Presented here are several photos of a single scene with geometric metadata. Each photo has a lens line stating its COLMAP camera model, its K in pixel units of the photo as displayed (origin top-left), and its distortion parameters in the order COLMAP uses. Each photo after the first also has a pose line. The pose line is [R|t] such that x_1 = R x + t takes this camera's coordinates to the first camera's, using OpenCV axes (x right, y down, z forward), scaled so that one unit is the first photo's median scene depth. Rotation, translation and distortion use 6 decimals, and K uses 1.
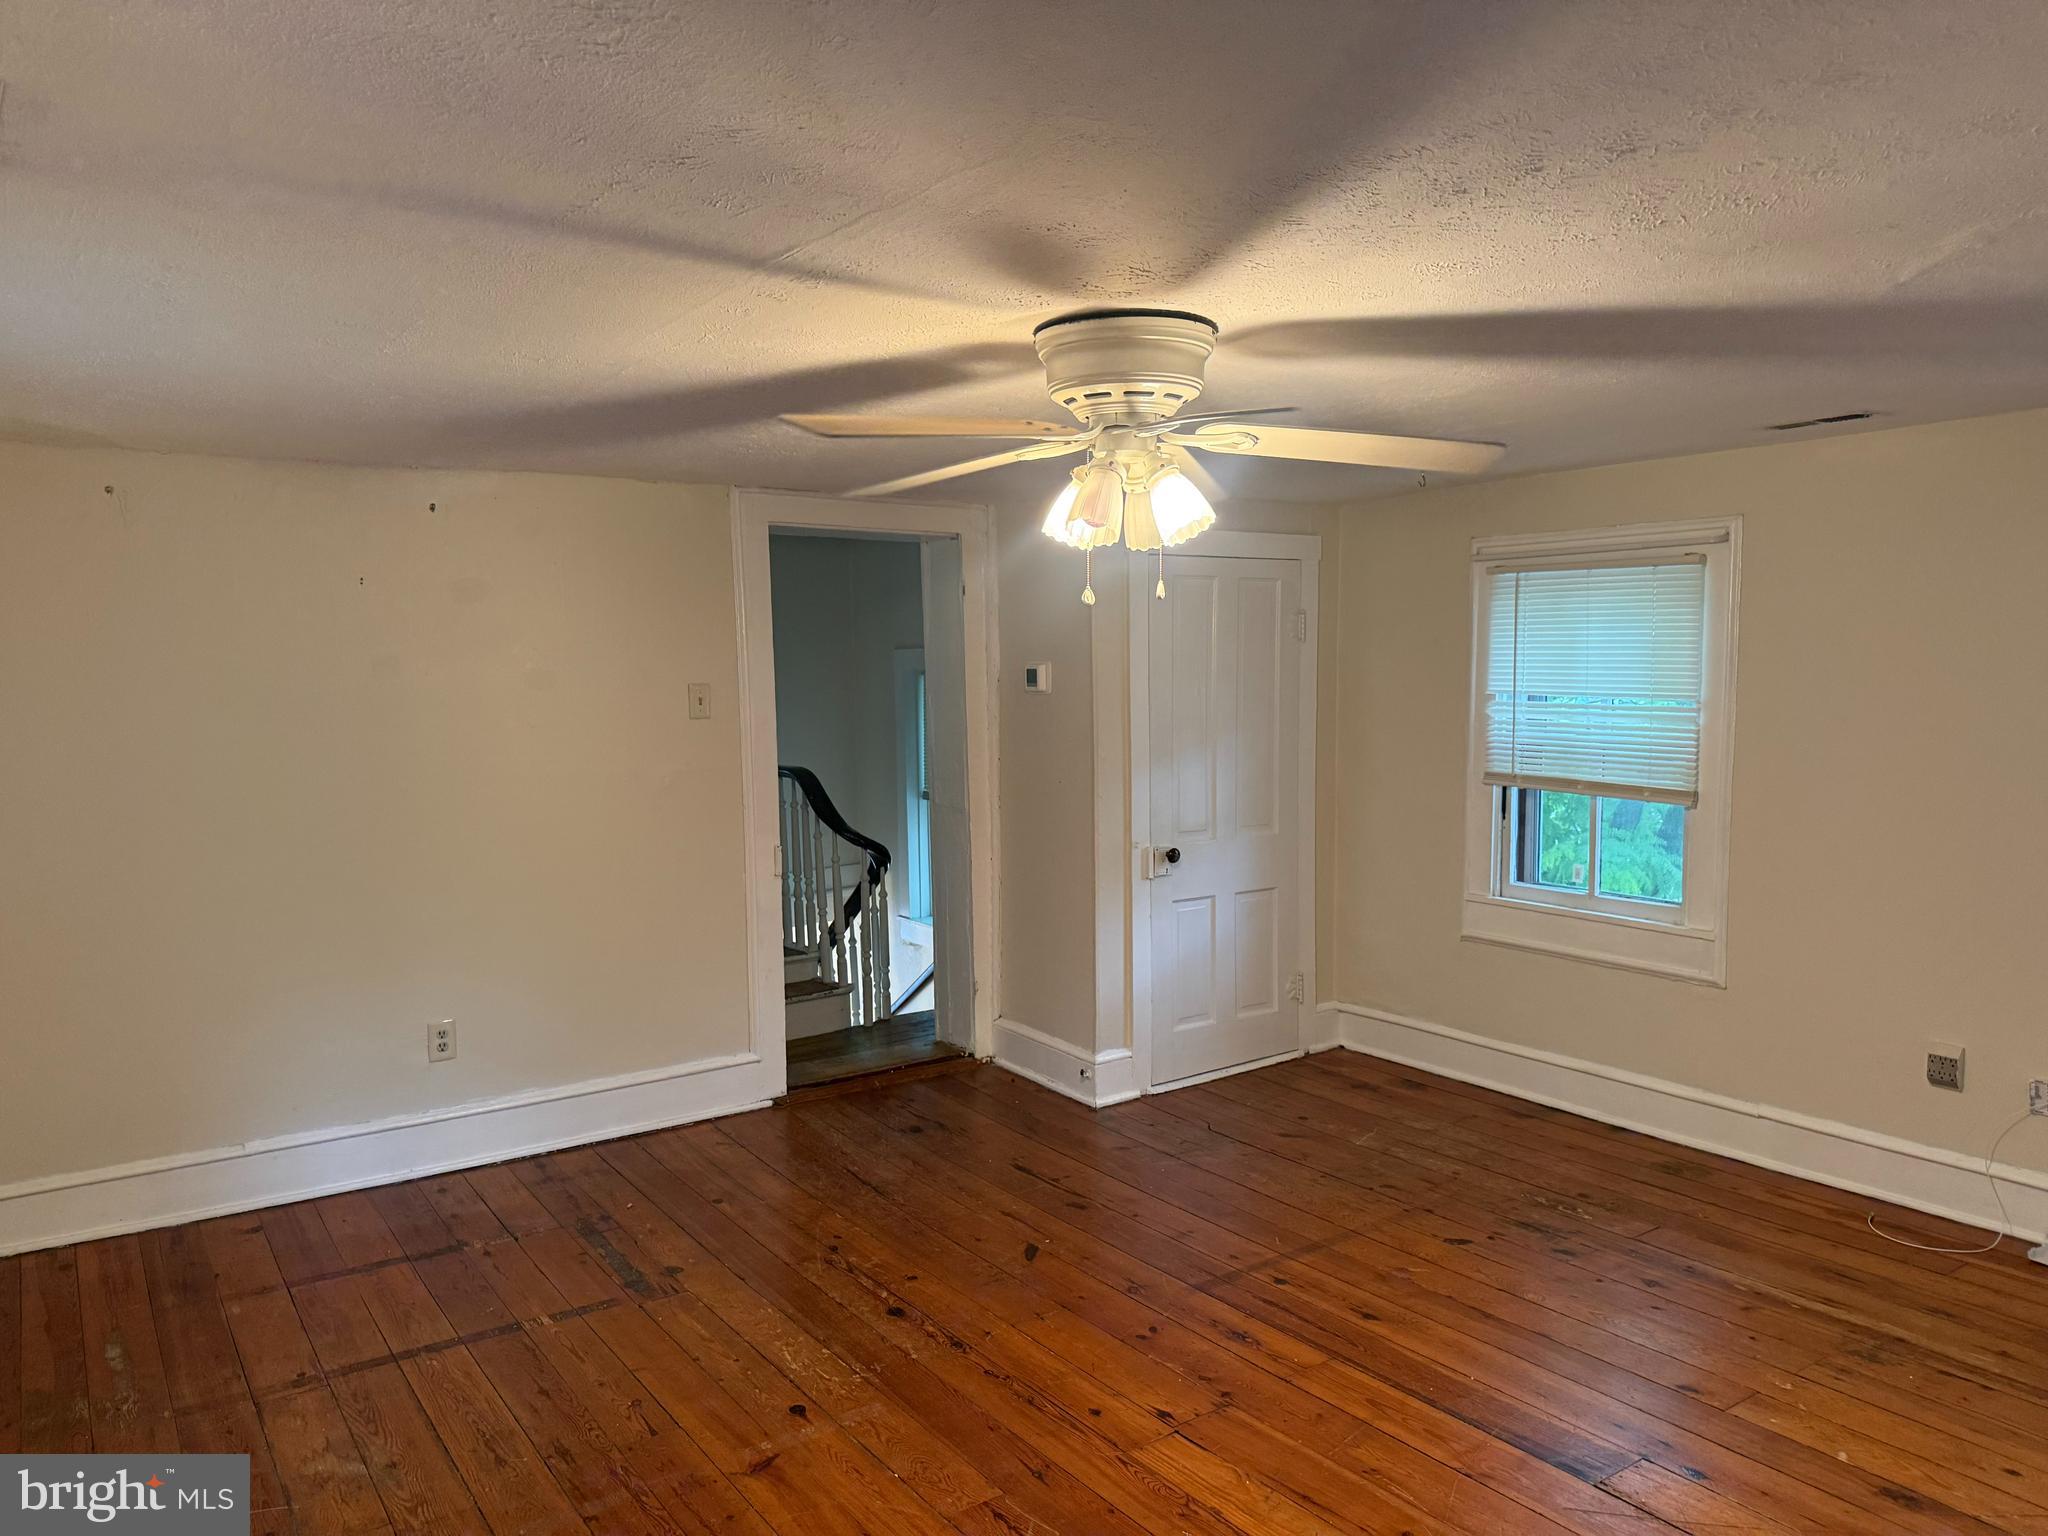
lens RADIAL K [[1423.0, 0, 1032.2], [0, 1423.0, 769.6], [0, 0, 1]] dist [0.002838, -0.001394]
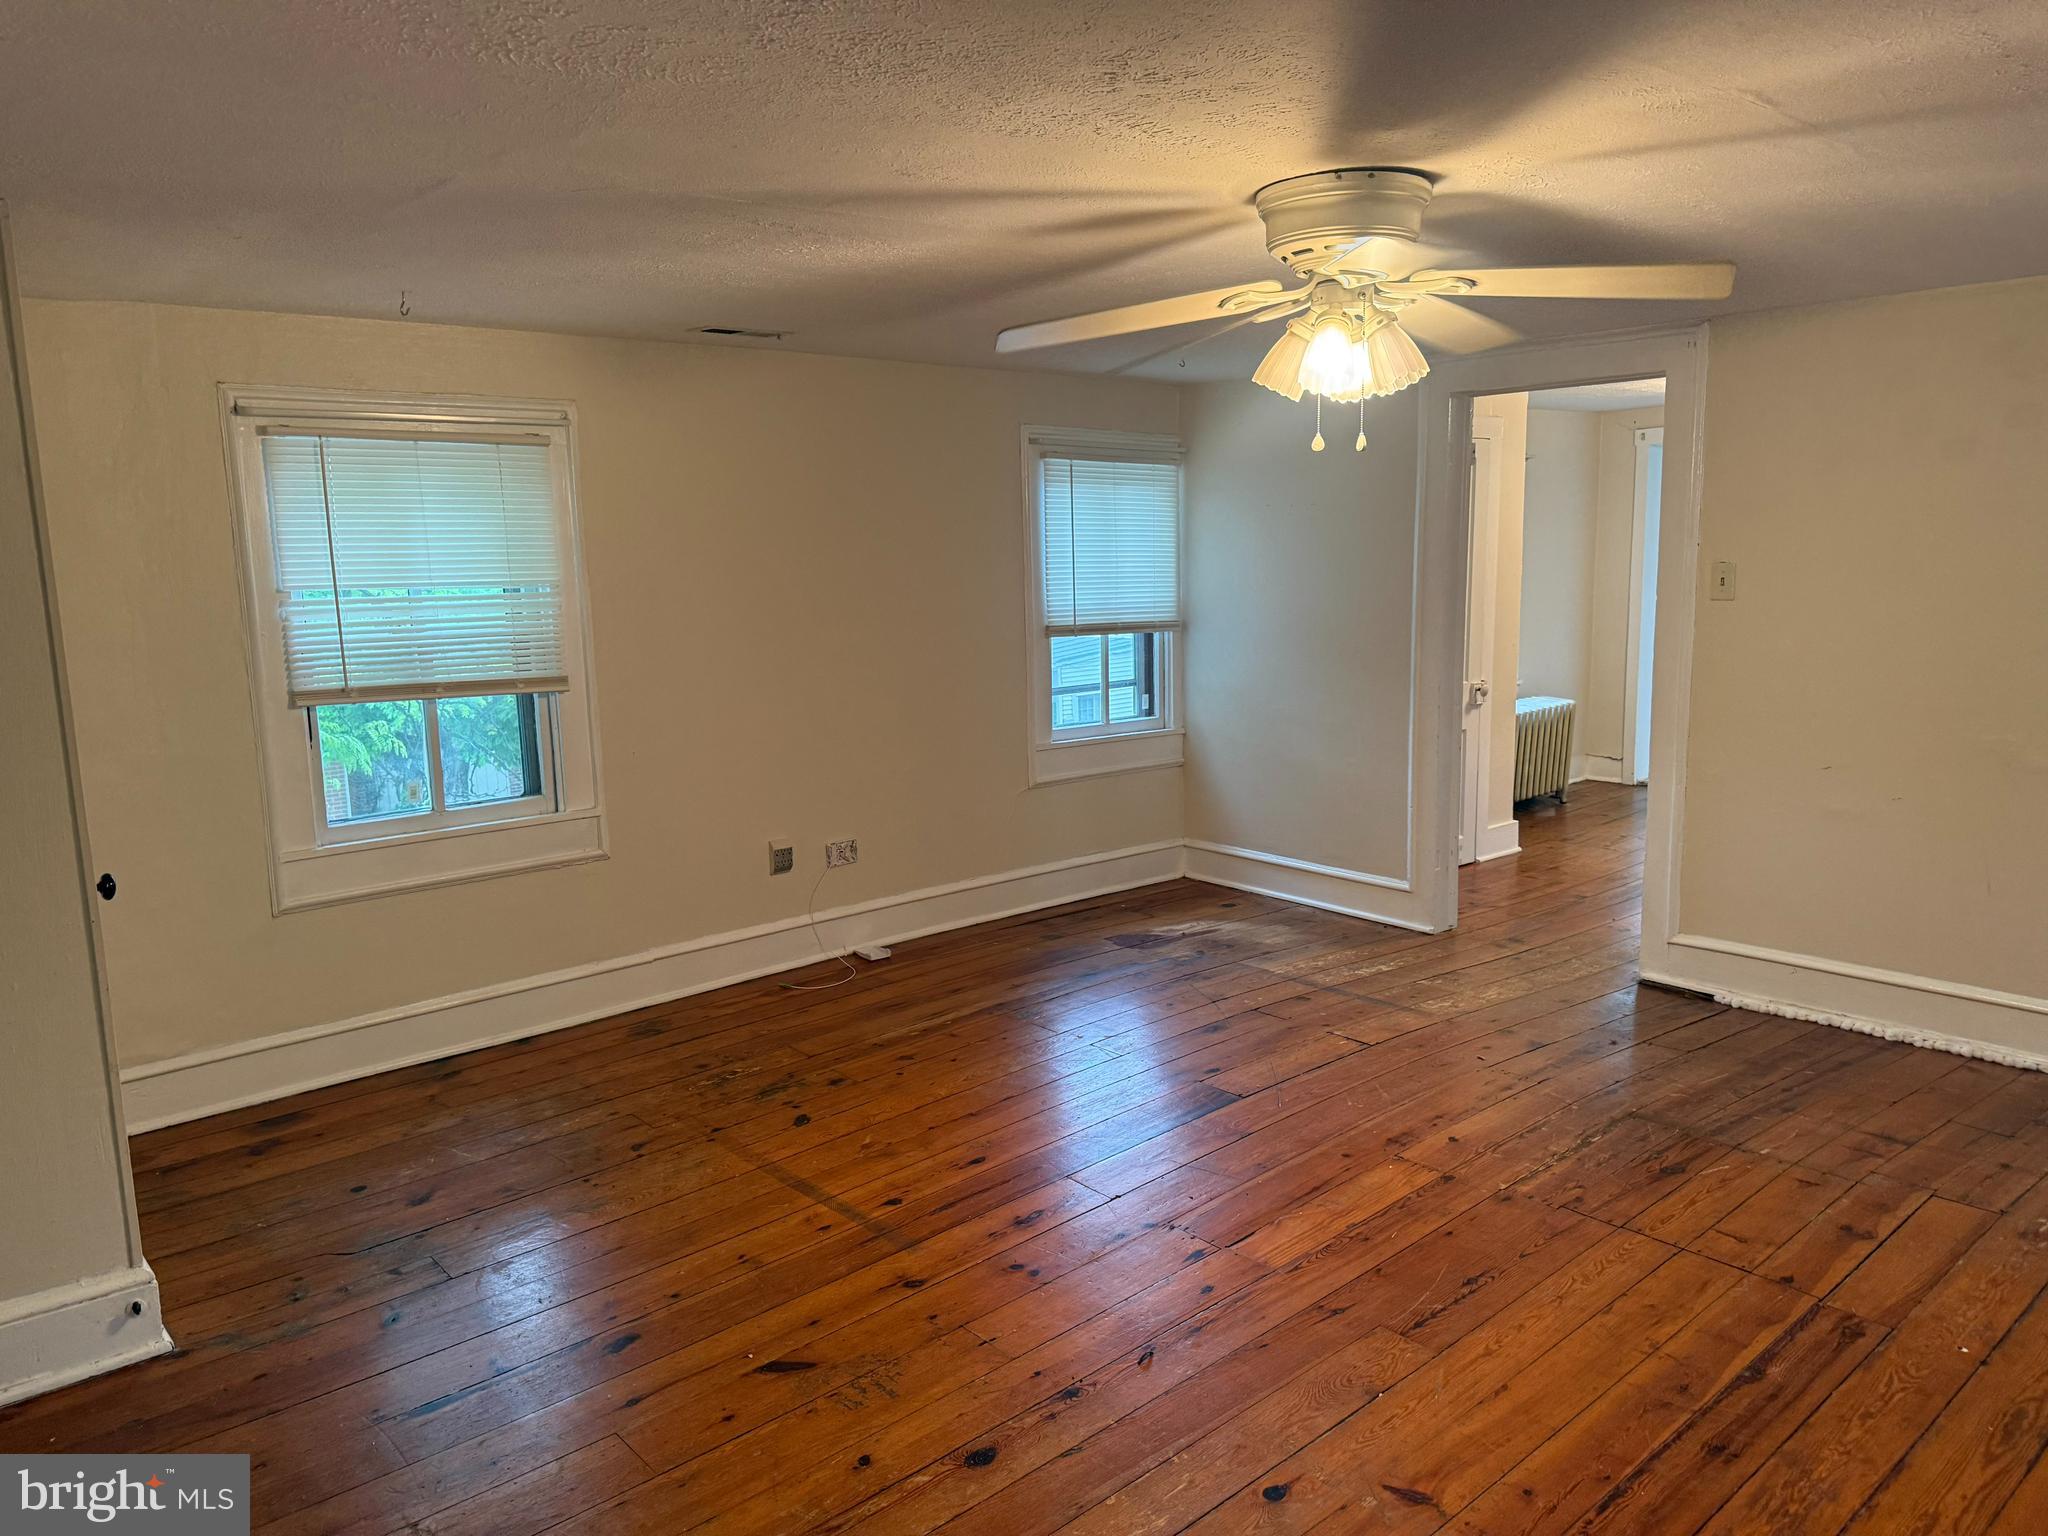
lens RADIAL K [[1423.0, 0, 1032.2], [0, 1423.0, 769.6], [0, 0, 1]] dist [0.002838, -0.001394]
pose [[-0.117127, -0.145982, 0.982329, -0.582494], [0.097729, 0.982642, 0.157681, -0.046885], [-0.988297, 0.114471, -0.100827, 0.796439]]
